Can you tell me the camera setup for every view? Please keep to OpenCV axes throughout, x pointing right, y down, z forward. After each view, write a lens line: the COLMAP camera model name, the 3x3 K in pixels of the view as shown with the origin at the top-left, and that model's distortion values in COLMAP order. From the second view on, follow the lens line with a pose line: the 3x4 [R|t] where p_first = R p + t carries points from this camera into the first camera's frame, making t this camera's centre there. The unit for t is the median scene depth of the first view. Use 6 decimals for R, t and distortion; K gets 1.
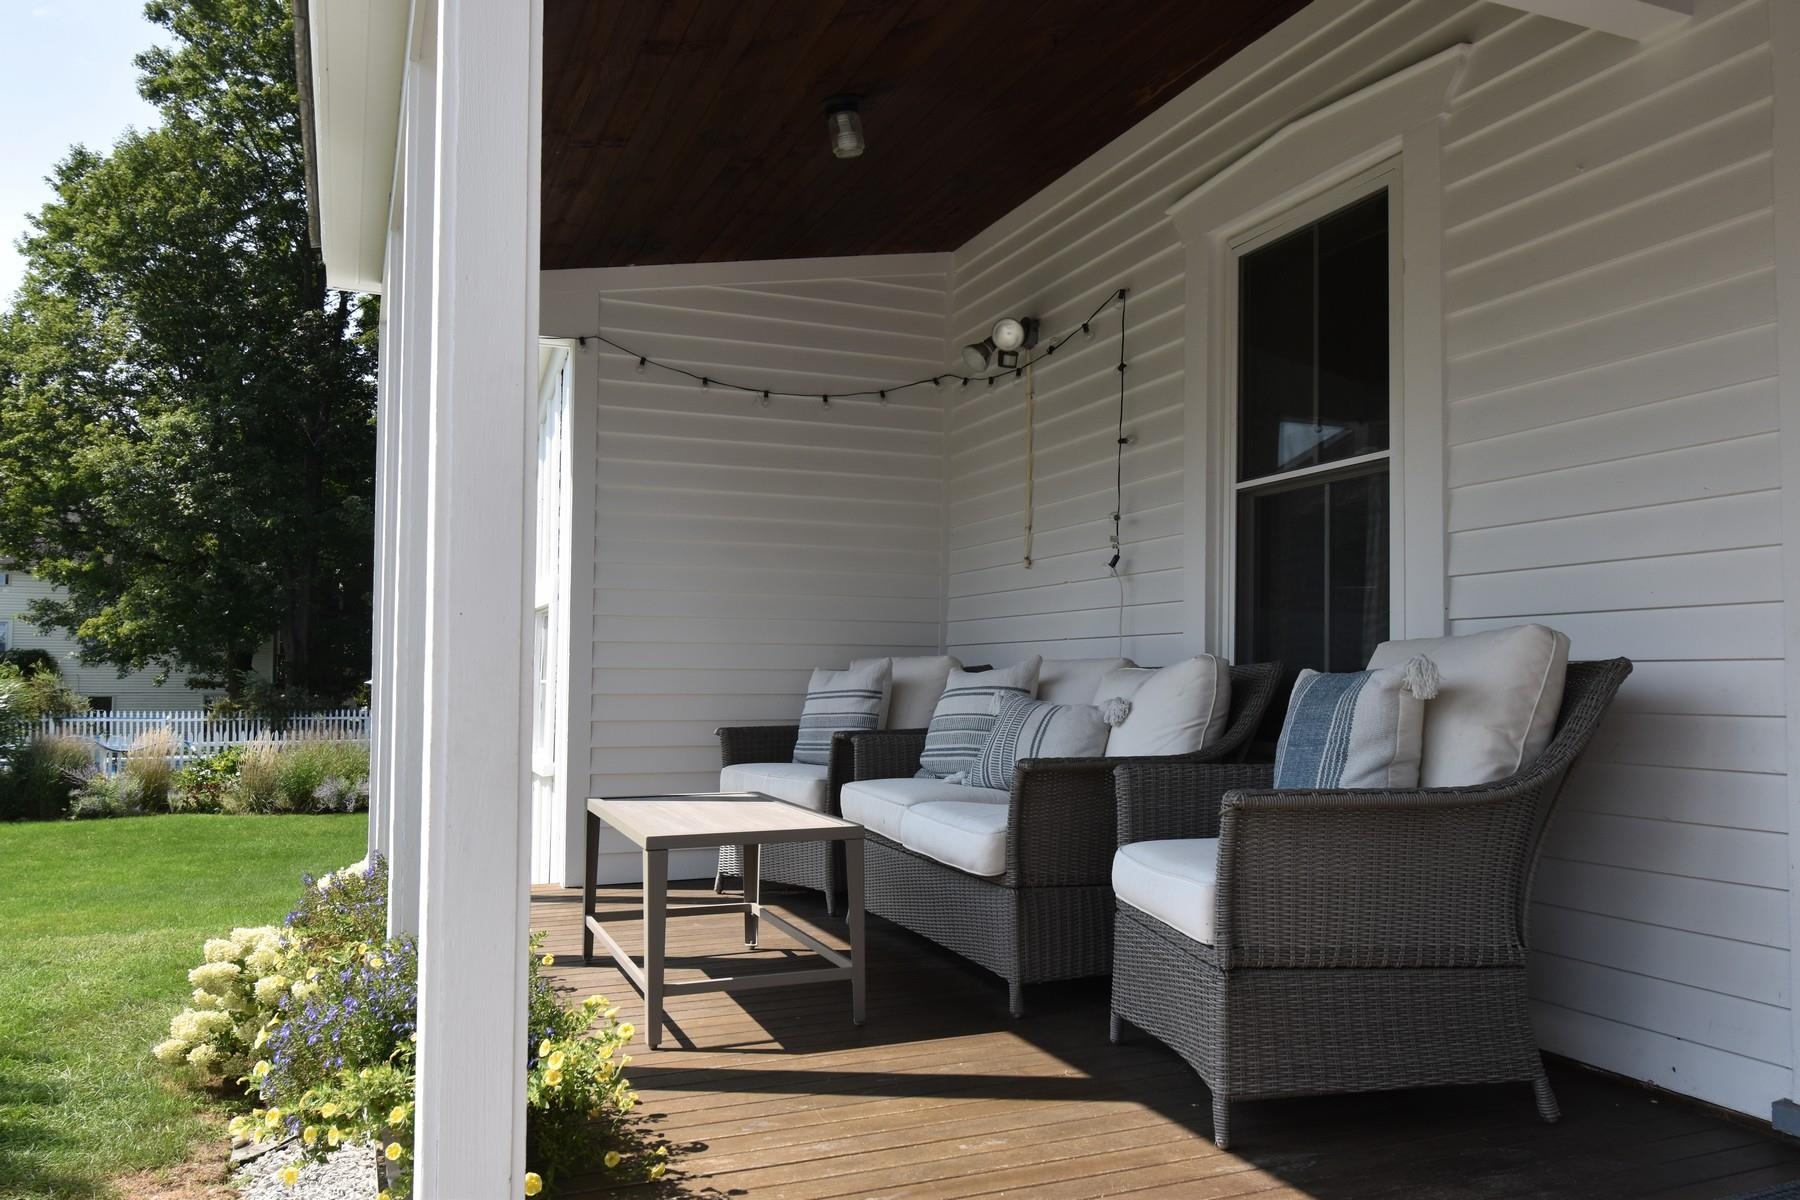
lens RADIAL K [[1382.4, 0, 908.7], [0, 1382.4, 611.2], [0, 0, 1]] dist [0.003275, -0.003680]
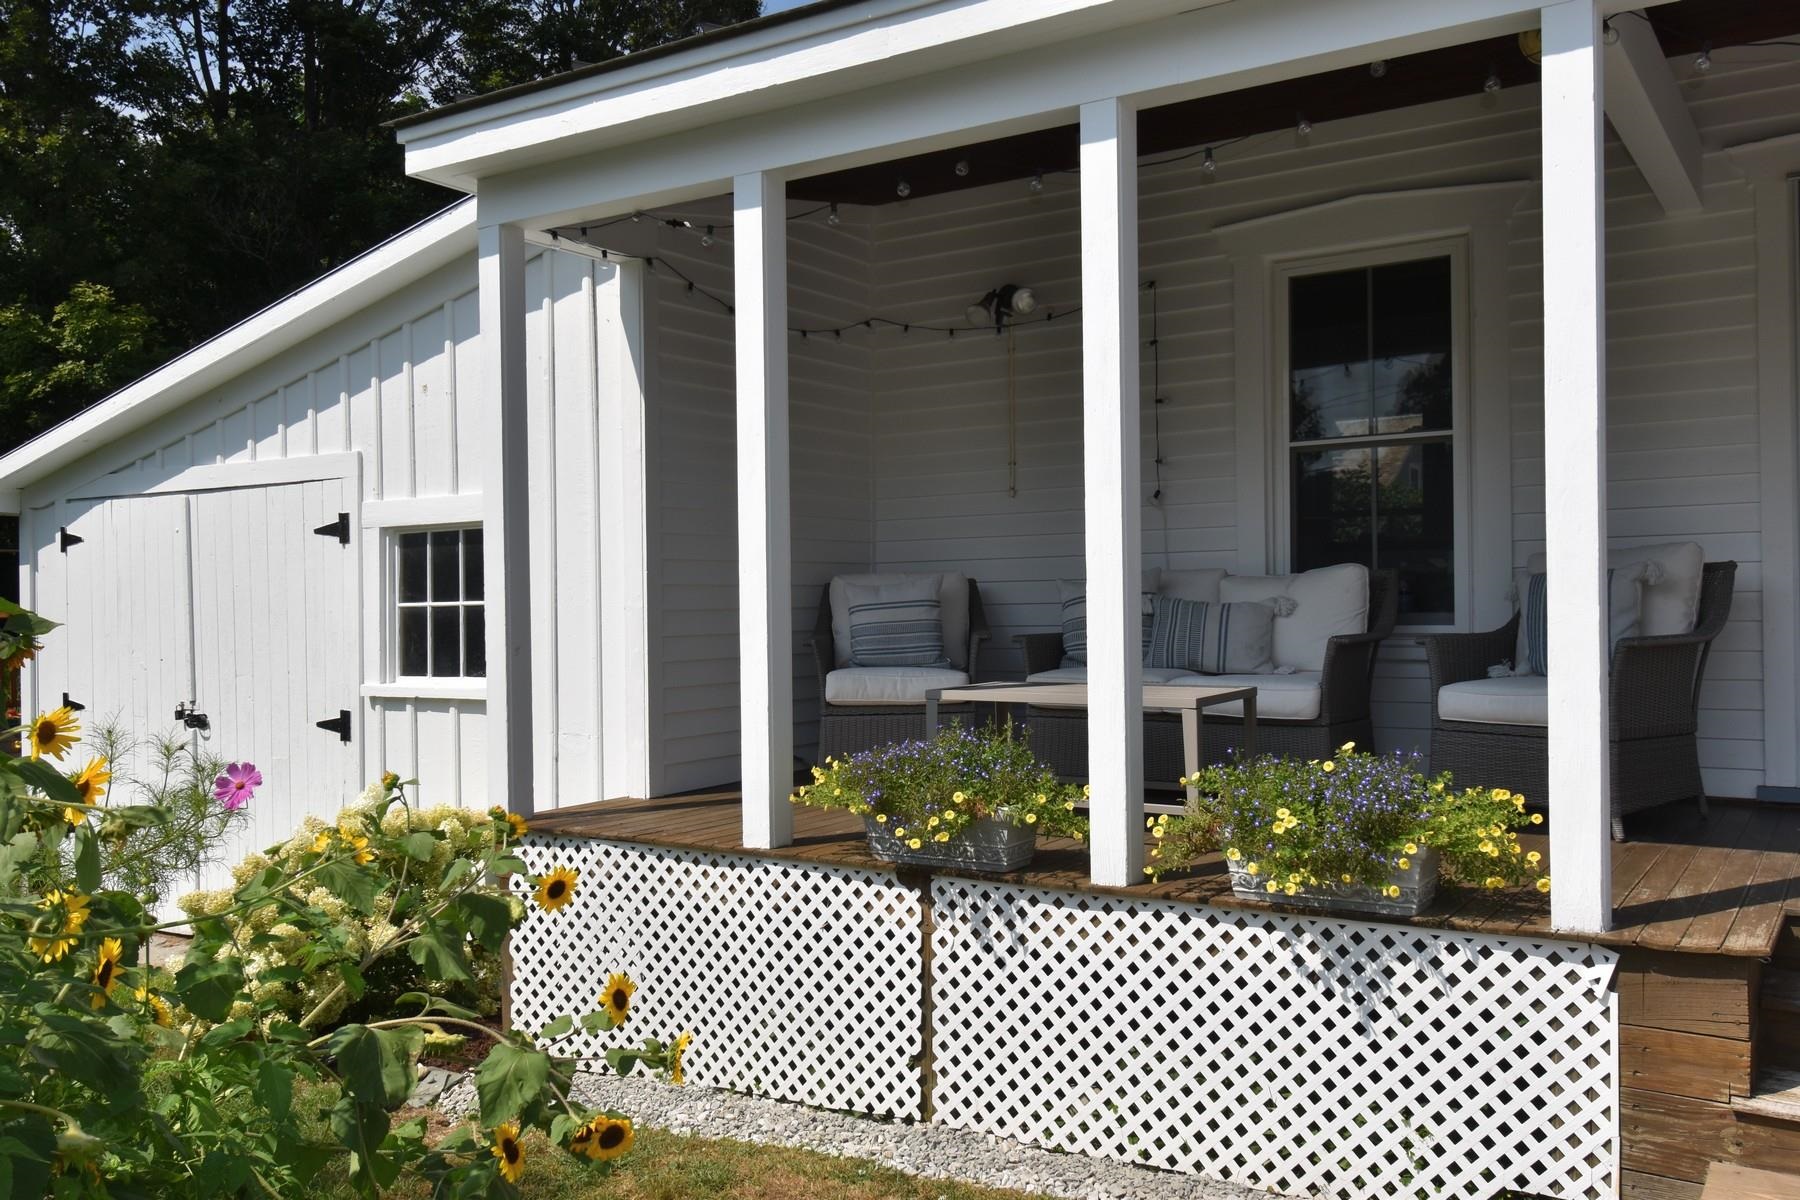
lens RADIAL K [[1491.0, 0, 915.2], [0, 1491.0, 609.7], [0, 0, 1]] dist [0.006059, -0.006286]
pose [[0.817953, -0.023098, 0.574821, -0.935141], [-0.007896, 0.998649, 0.051365, 0.001893], [-0.575231, -0.046553, 0.816665, -0.018640]]
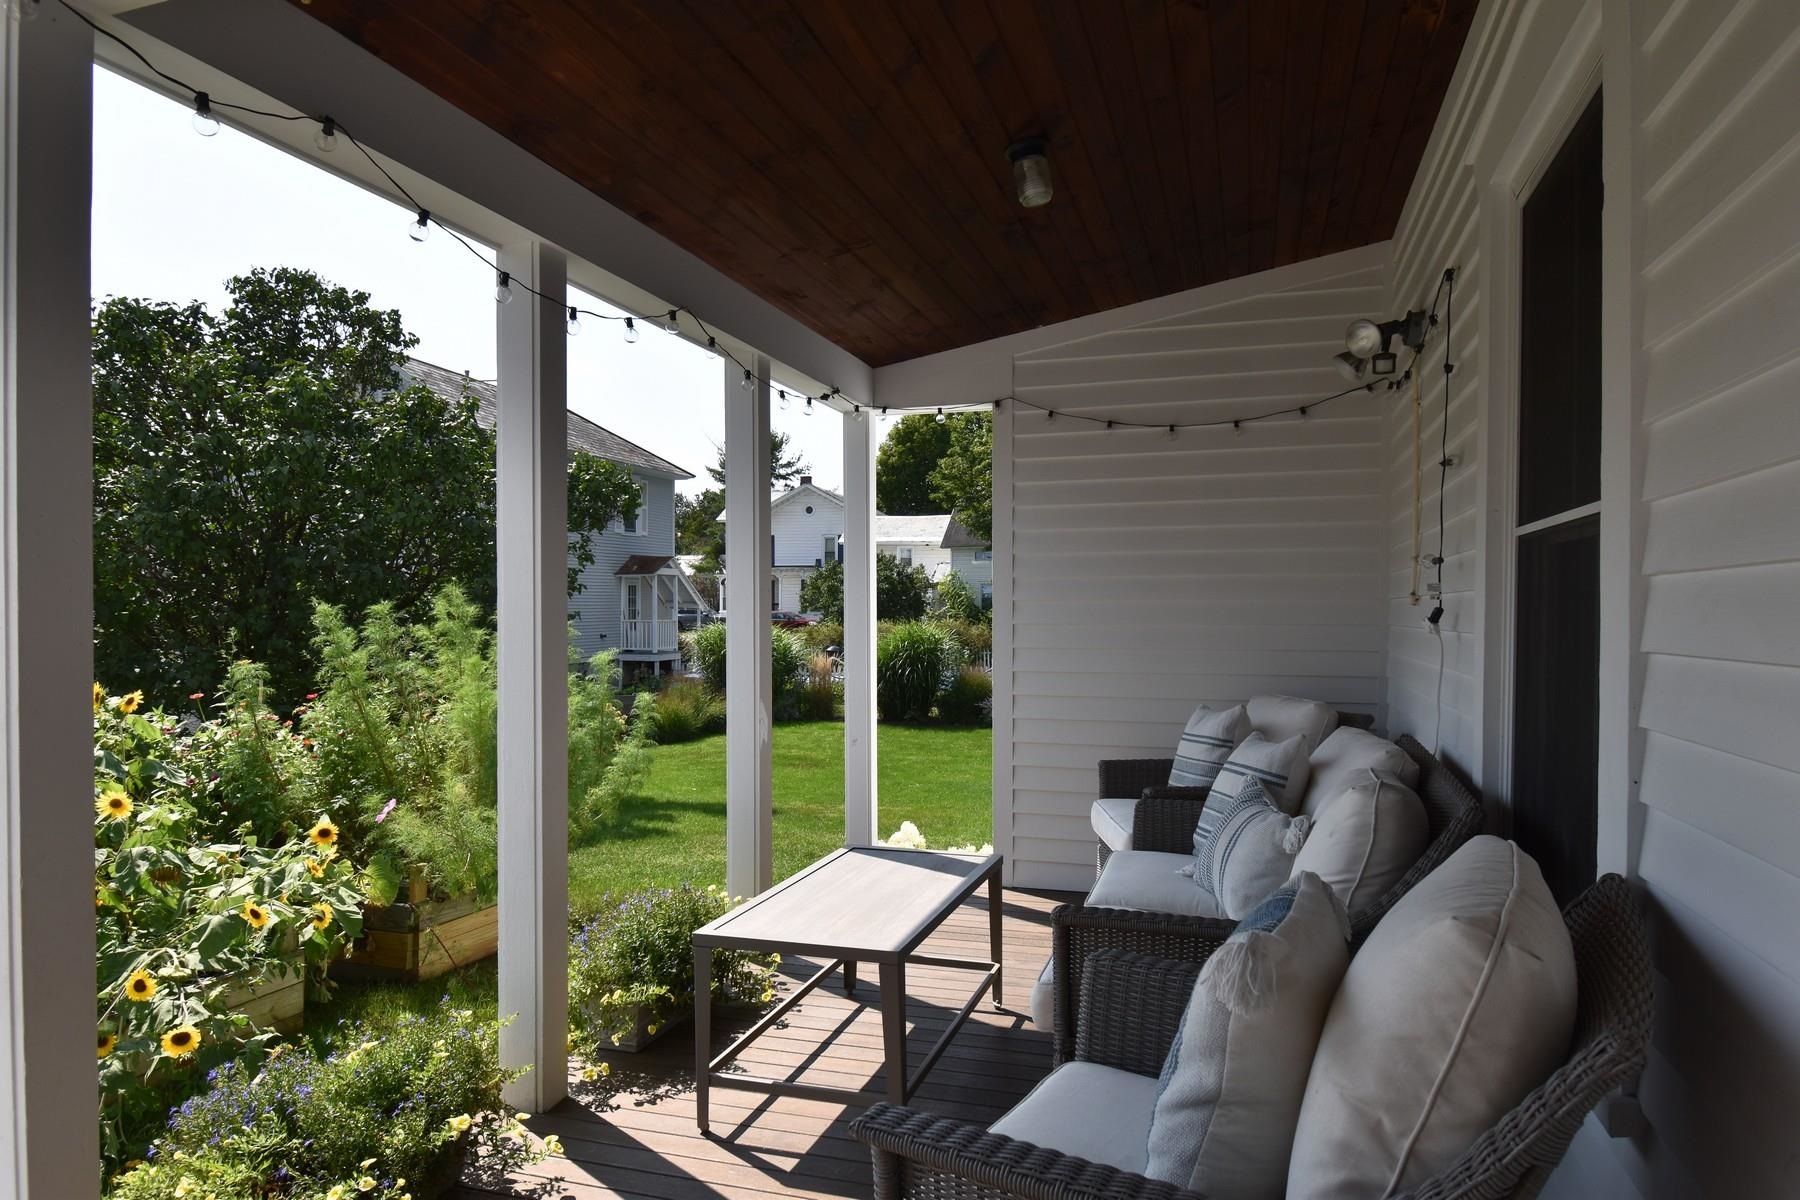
lens RADIAL K [[1078.4, 0, 900.0], [0, 1078.4, 600.0], [0, 0, 1]] dist [0.019353, -0.000051]
pose [[0.762795, -0.010512, -0.646555, 0.355103], [0.036018, 0.999006, 0.026251, -0.081152], [0.645637, -0.043311, 0.762415, 0.358594]]
